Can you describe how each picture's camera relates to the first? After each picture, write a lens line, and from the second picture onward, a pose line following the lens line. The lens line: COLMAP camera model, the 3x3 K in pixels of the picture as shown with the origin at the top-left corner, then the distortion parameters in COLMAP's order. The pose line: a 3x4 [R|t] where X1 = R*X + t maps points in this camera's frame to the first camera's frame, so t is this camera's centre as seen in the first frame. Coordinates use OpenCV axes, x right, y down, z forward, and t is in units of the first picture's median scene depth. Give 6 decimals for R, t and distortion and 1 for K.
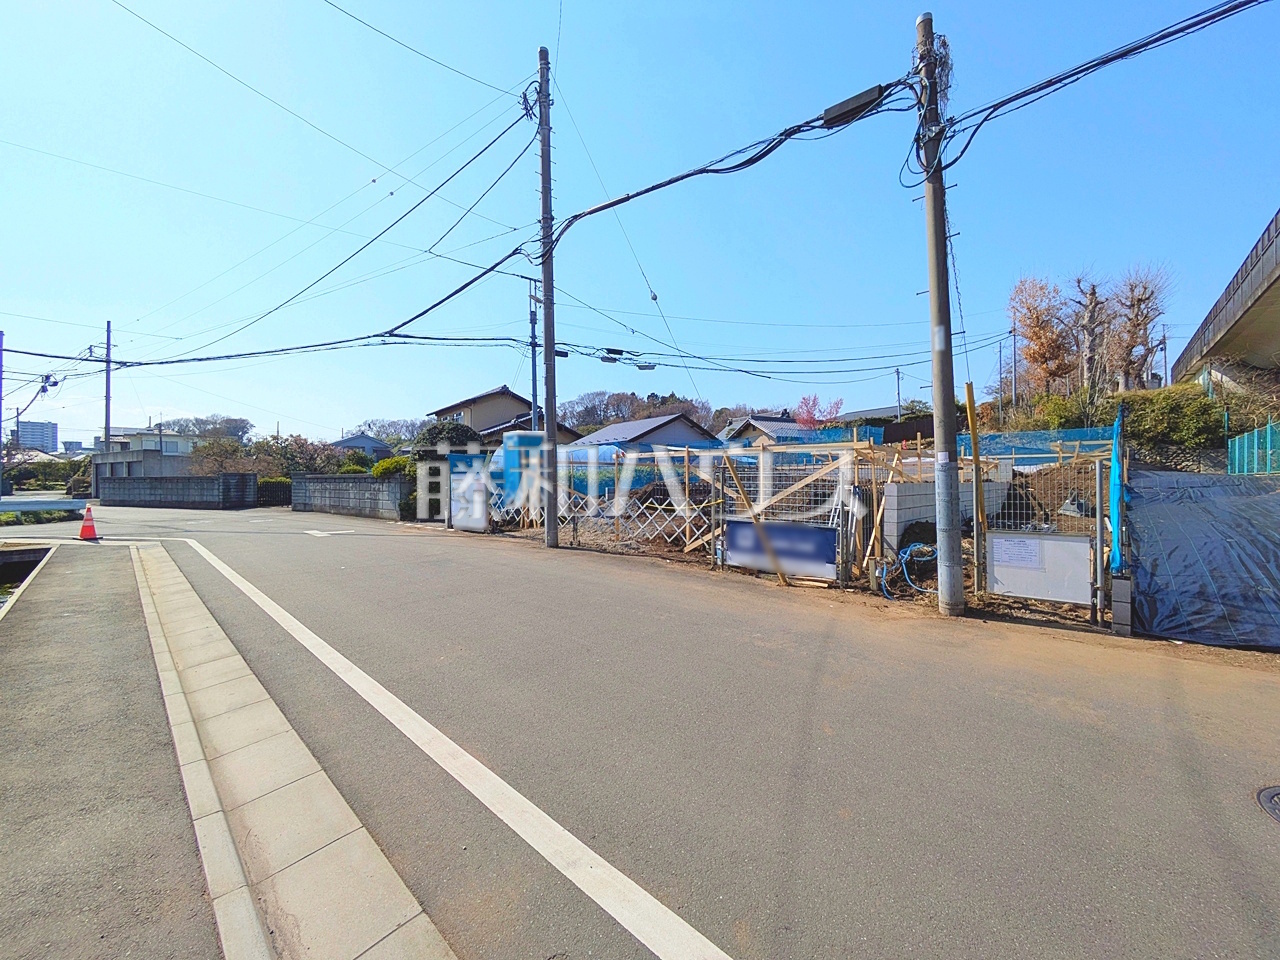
lens RADIAL K [[505.3, 0, 644.6], [0, 505.3, 482.4], [0, 0, 1]] dist [0.000072, 0.000645]
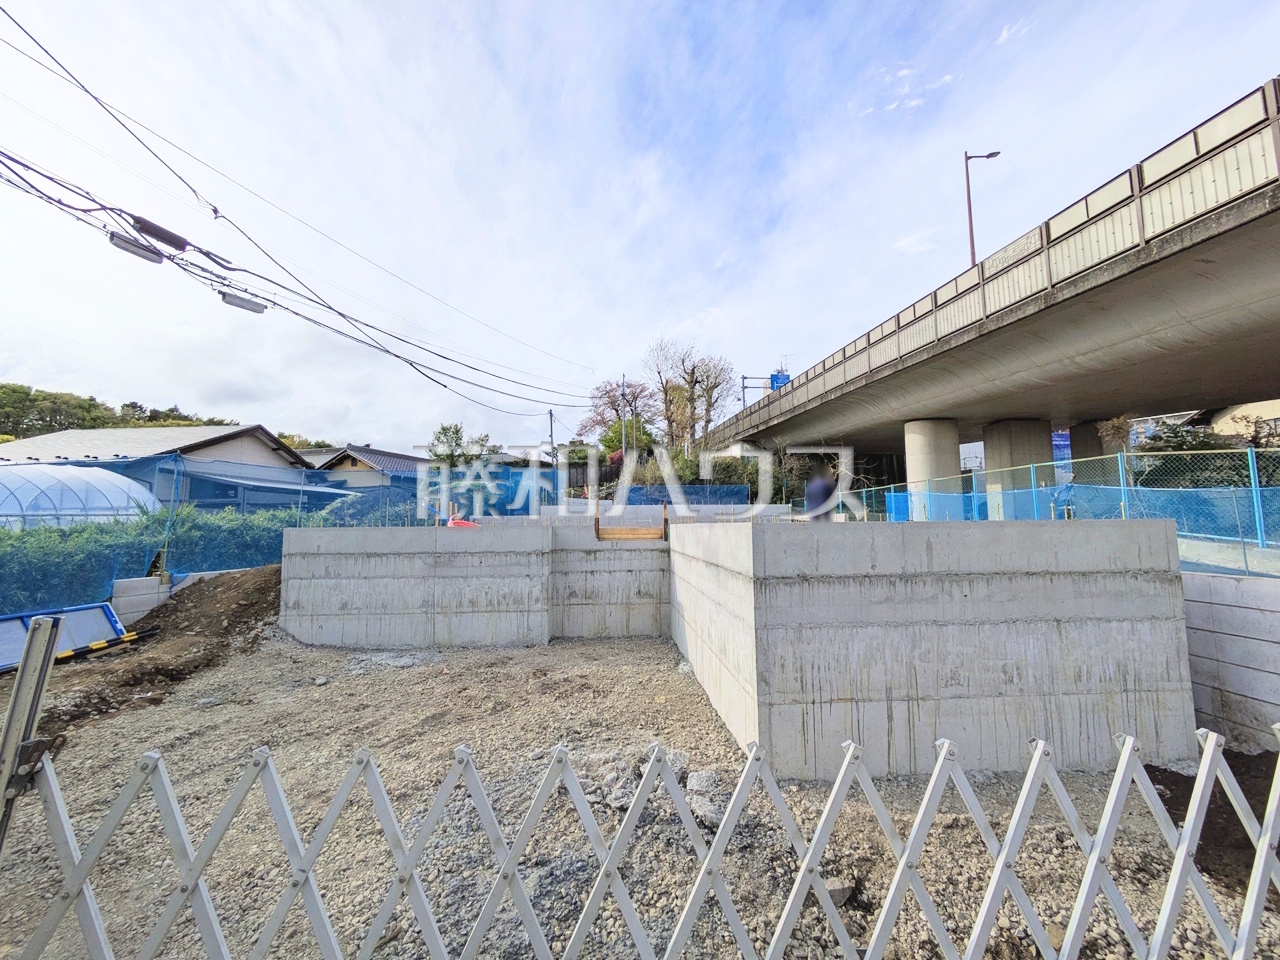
lens RADIAL K [[505.3, 0, 645.7], [0, 505.3, 481.2], [0, 0, 1]] dist [0.000072, 0.000645]
pose [[0.679552, 0.060377, 0.731138, -0.077629], [0.008902, 0.995856, -0.090511, -0.018997], [-0.733573, 0.068016, 0.676199, 0.438136]]
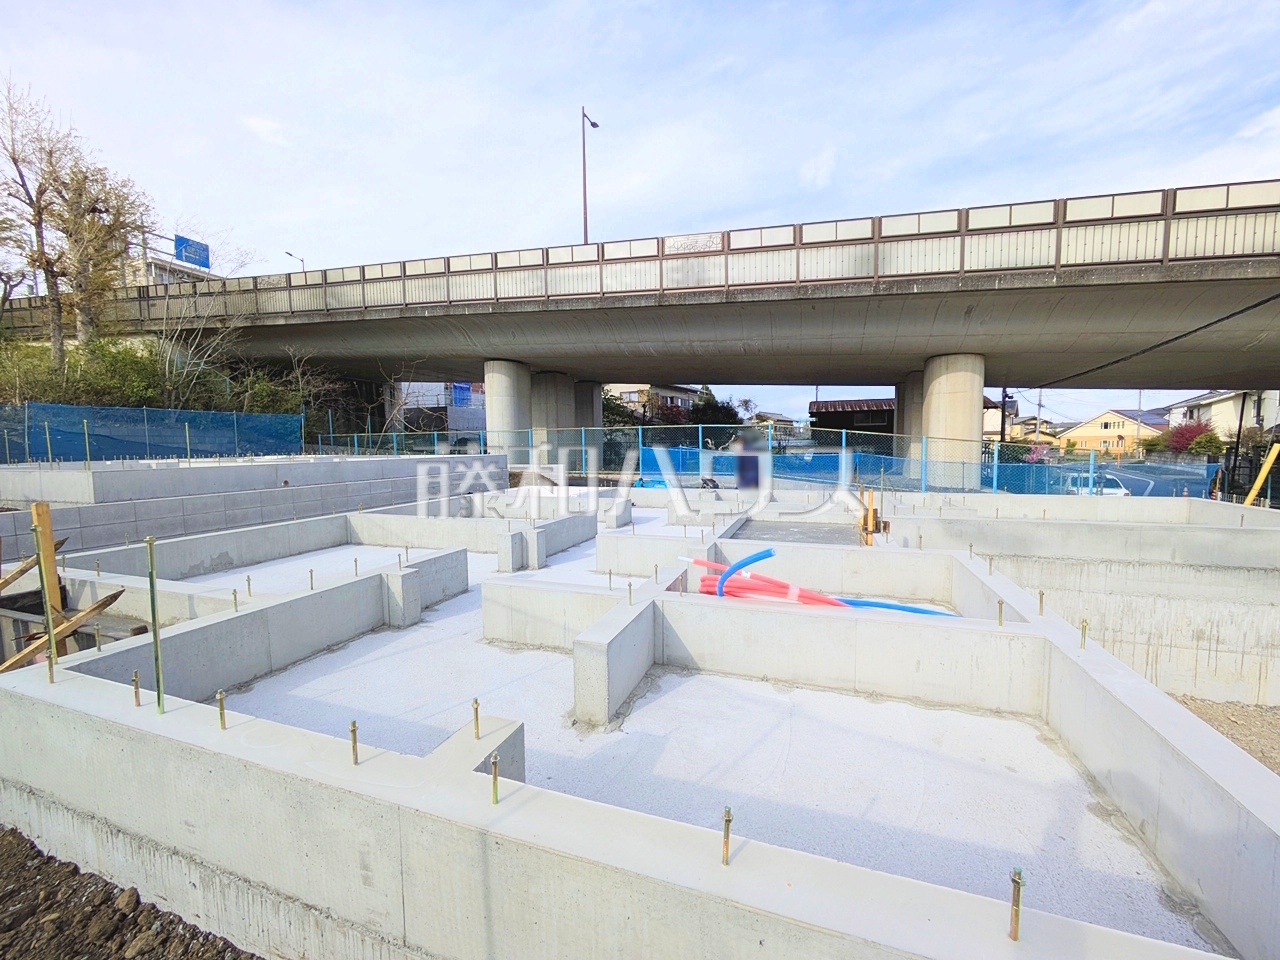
lens RADIAL K [[505.3, 0, 628.3], [0, 505.3, 478.7], [0, 0, 1]] dist [0.000072, 0.000645]
pose [[-0.406829, -0.059134, 0.911588, 0.018975], [0.021219, 0.997022, 0.074146, -0.068243], [-0.913258, 0.049508, -0.404363, 0.937650]]
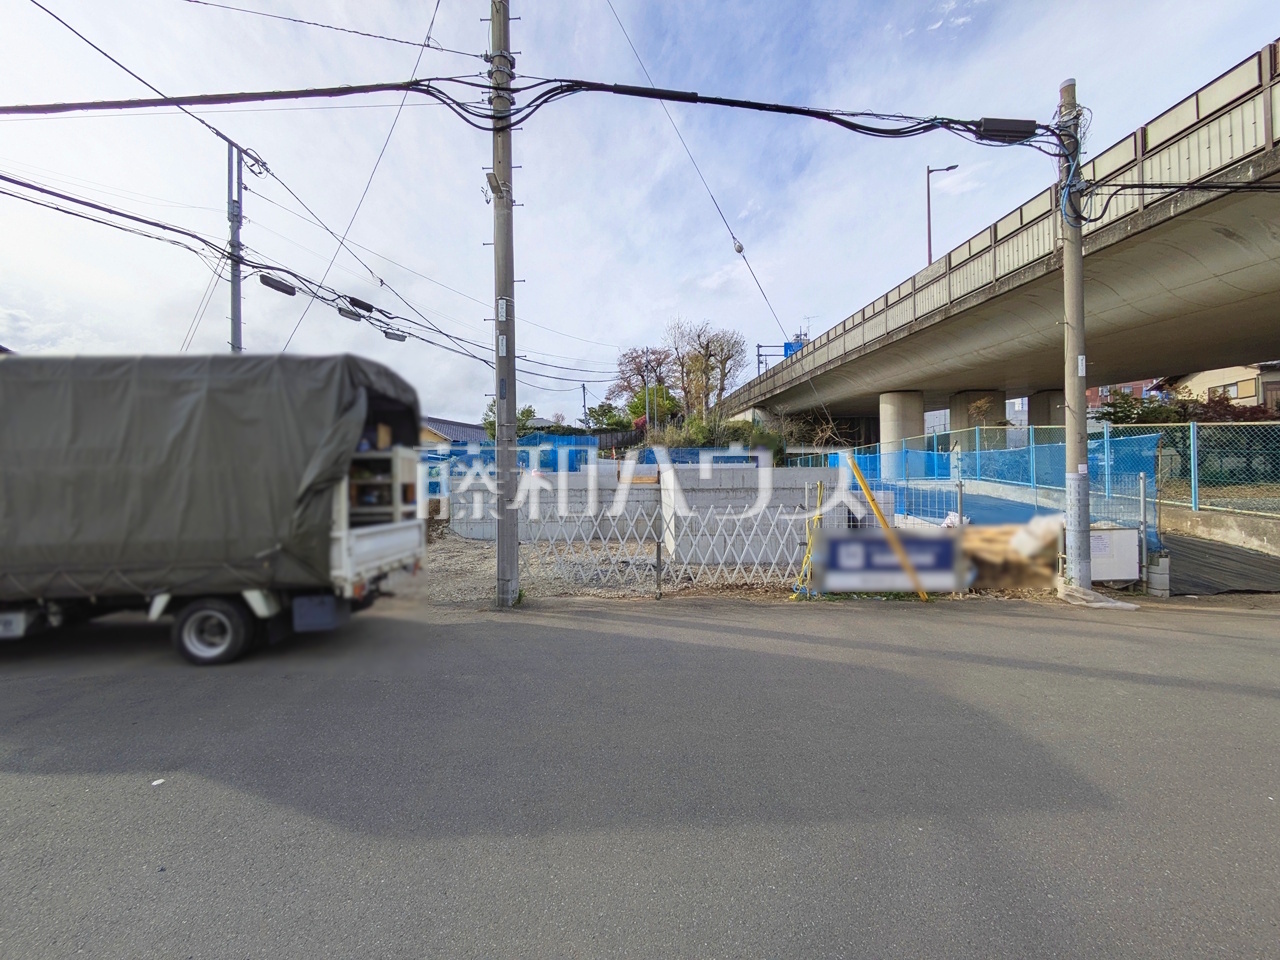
lens RADIAL K [[505.3, 0, 643.5], [0, 505.3, 477.2], [0, 0, 1]] dist [0.000072, 0.000645]
pose [[0.716489, 0.004906, 0.697582, -0.255807], [0.013591, 0.999687, -0.020990, -0.004805], [-0.697466, 0.024520, 0.716198, 0.240199]]
